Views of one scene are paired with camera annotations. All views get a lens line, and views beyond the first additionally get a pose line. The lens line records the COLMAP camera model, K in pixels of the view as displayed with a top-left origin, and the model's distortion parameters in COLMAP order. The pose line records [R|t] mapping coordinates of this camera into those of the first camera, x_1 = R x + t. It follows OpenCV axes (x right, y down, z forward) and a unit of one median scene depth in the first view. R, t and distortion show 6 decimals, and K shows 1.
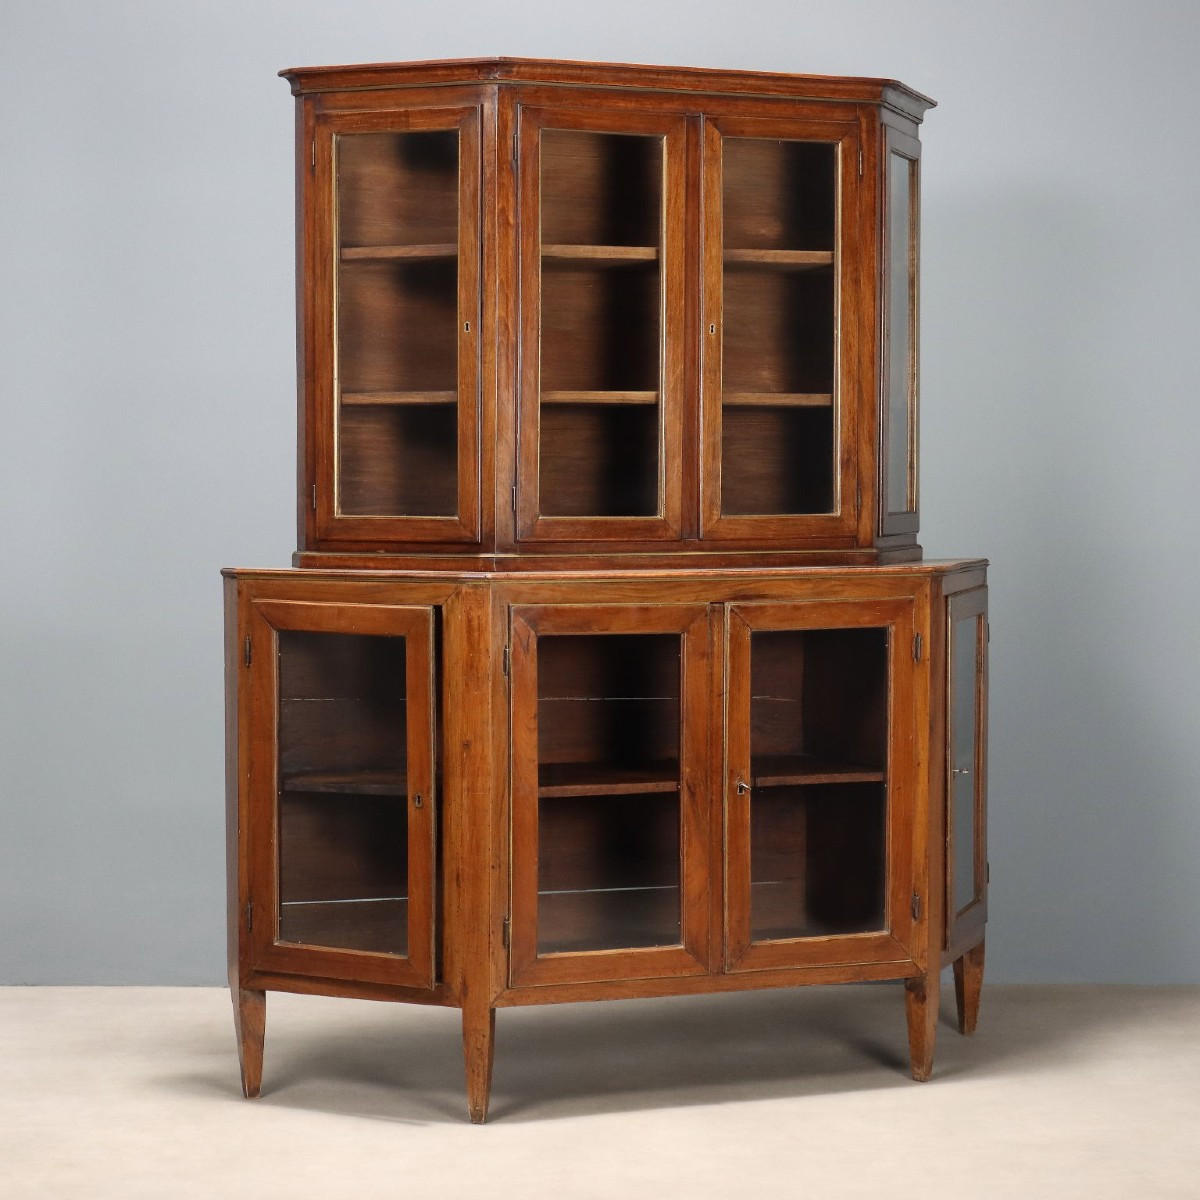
lens RADIAL K [[3180.4, 0, 606.4], [0, 3180.4, 604.1], [0, 0, 1]] dist [-0.015306, 0.000000]
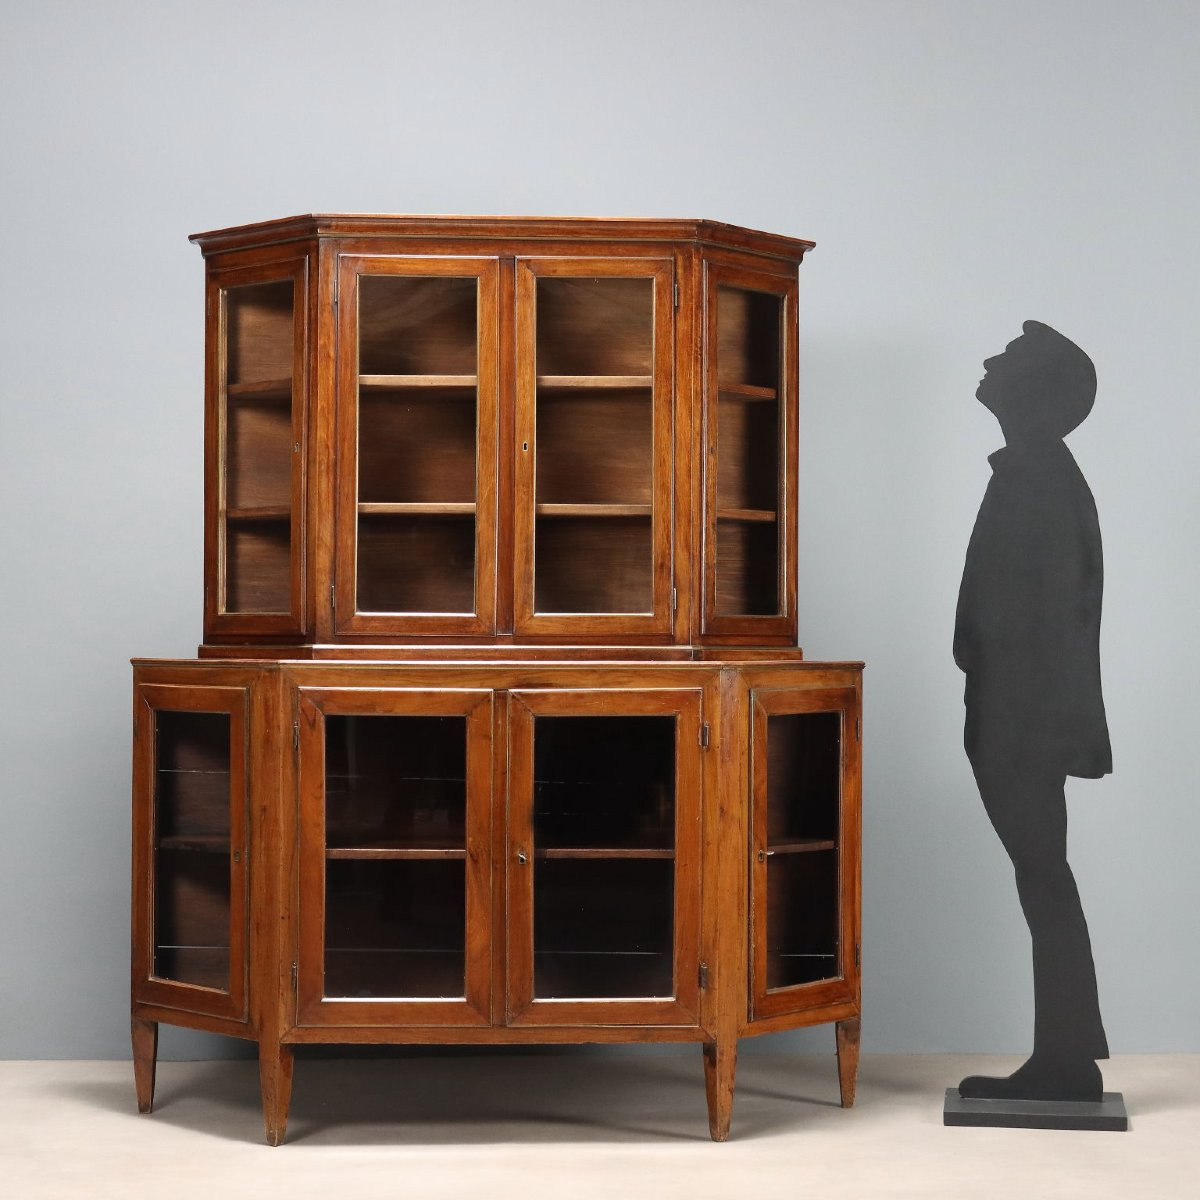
lens RADIAL K [[2659.2, 0, 589.1], [0, 2659.2, 596.9], [0, 0, 1]] dist [-0.019439, 0.000000]
pose [[0.931987, -0.003497, -0.362475, 0.398361], [-0.020566, 0.997833, -0.062506, 0.024515], [0.361908, 0.065710, 0.929895, 0.143435]]
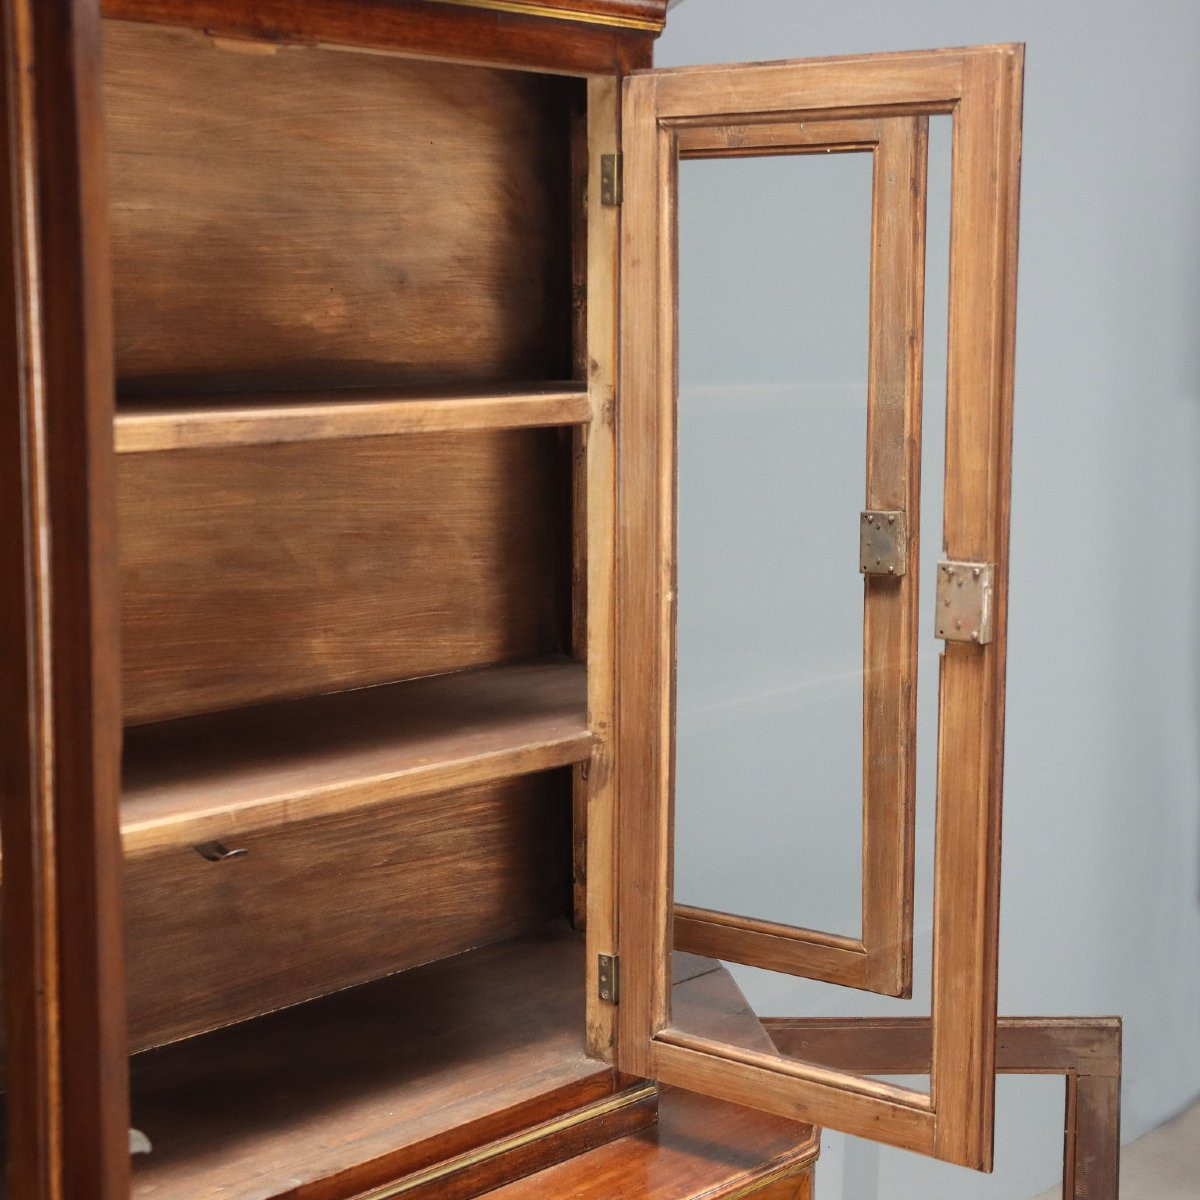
lens RADIAL K [[2316.2, 0, 598.3], [0, 2316.2, 602.1], [0, 0, 1]] dist [0.015379, 0.000000]
pose [[0.914426, -0.052364, 0.401352, -0.046464], [0.018093, 0.995893, 0.088712, -0.114816], [-0.404349, -0.073859, 0.911618, 0.751596]]
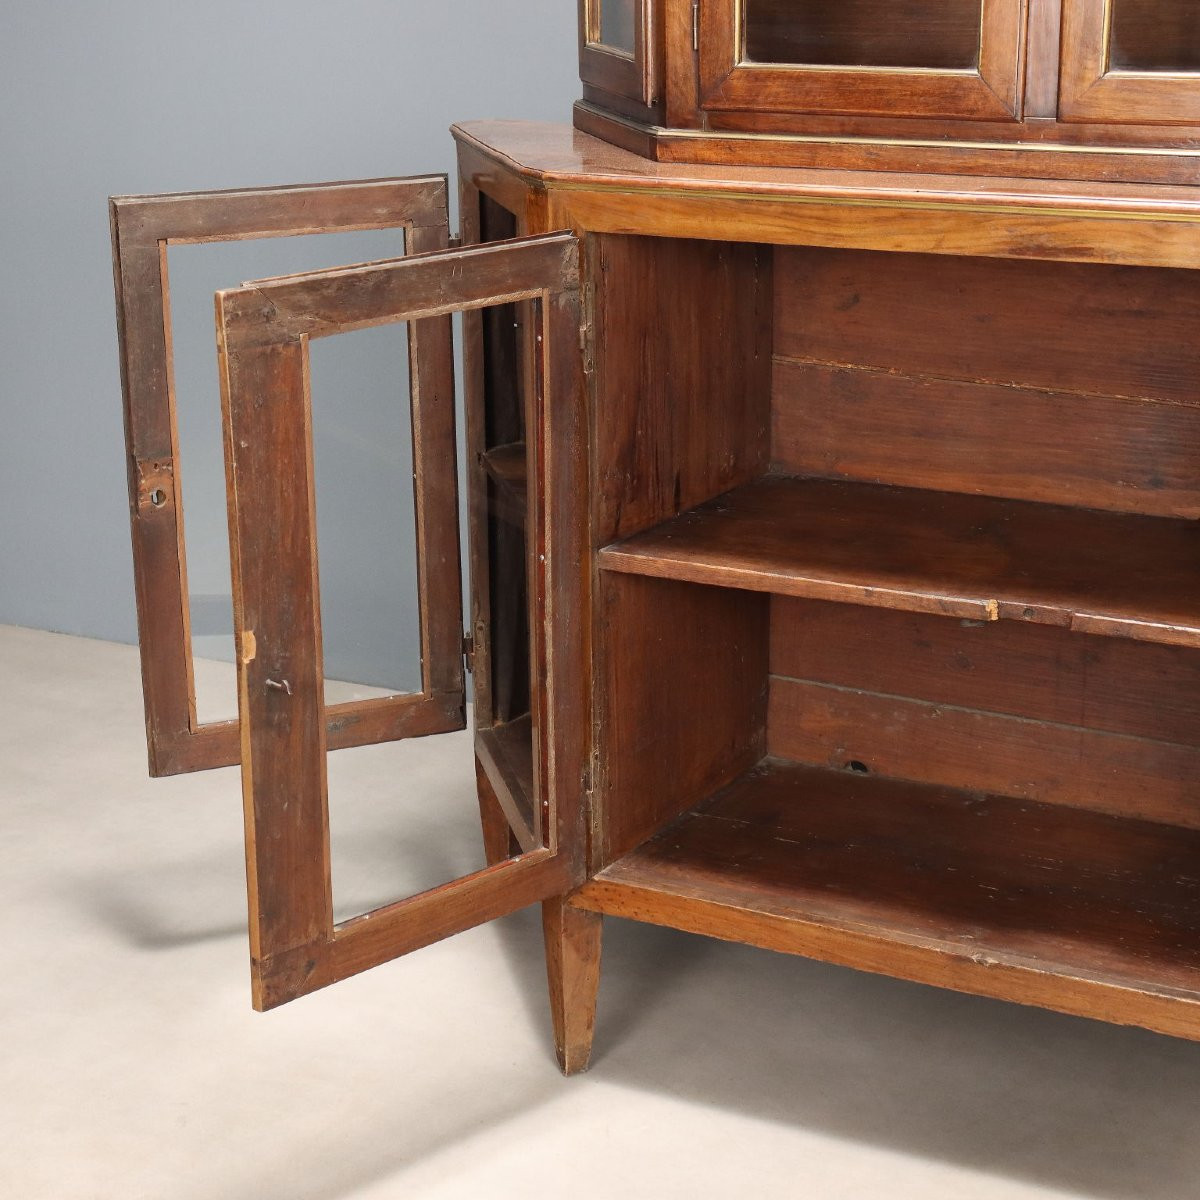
lens RADIAL K [[2476.5, 0, 594.6], [0, 2476.5, 595.7], [0, 0, 1]] dist [0.019829, 0.000000]
pose [[0.603737, 0.210234, -0.768963, 0.303361], [-0.025096, 0.969133, 0.245257, -0.042045], [0.796789, -0.128773, 0.590377, 0.715094]]
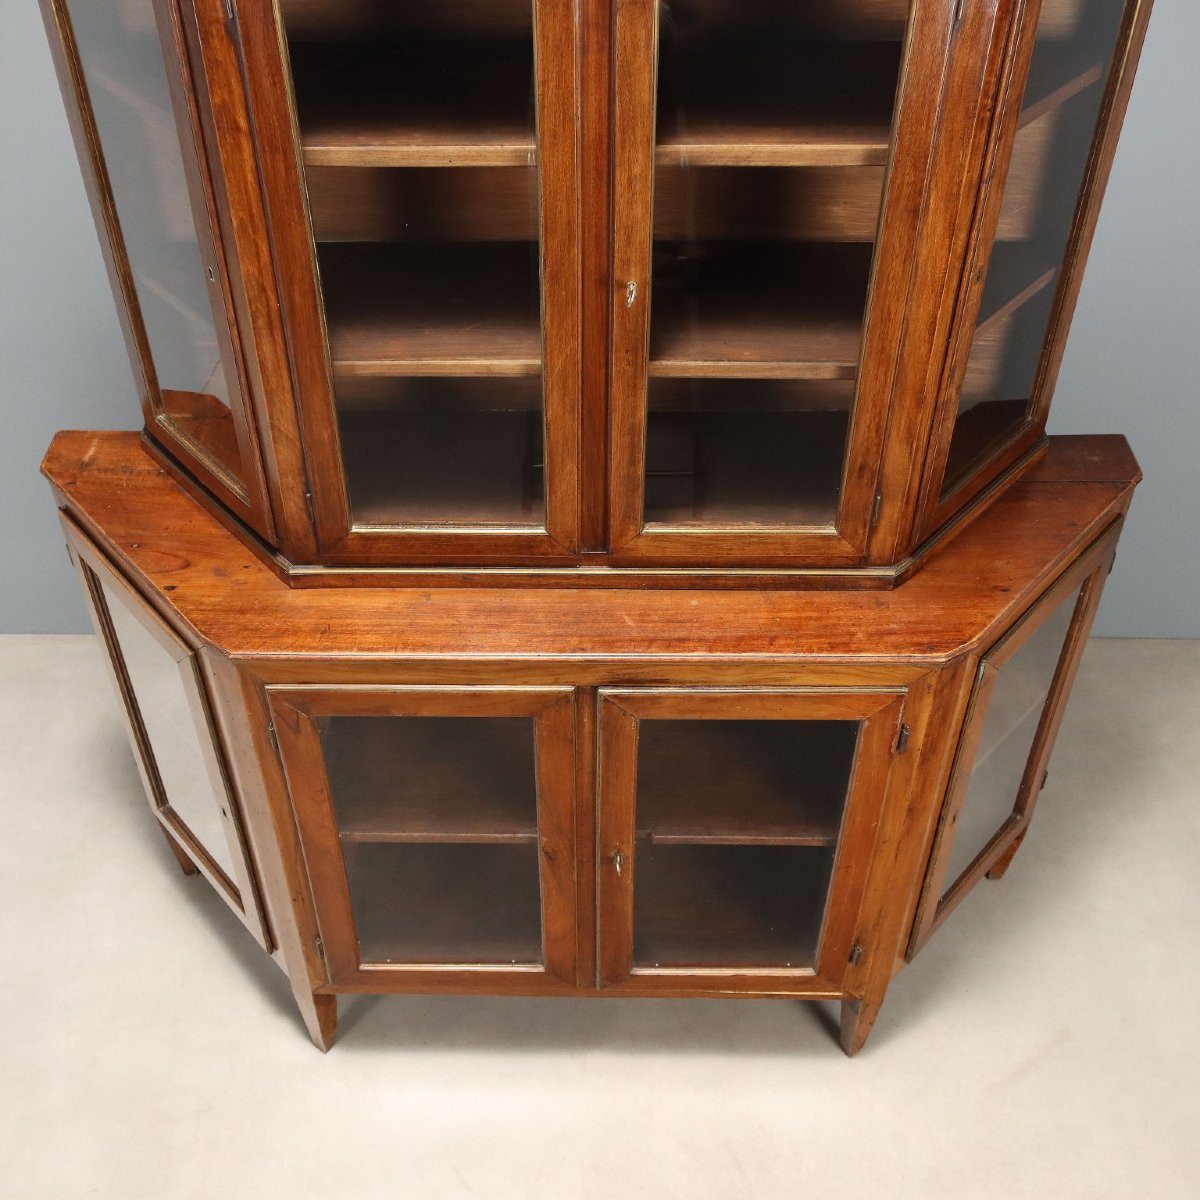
lens RADIAL K [[1455.2, 0, 594.8], [0, 1455.2, 602.8], [0, 0, 1]] dist [-0.015571, 0.000000]
pose [[0.911257, 0.277721, -0.304109, 0.127952], [-0.019511, 0.766700, 0.641709, -0.219157], [0.411376, -0.578828, 0.704079, 0.781349]]
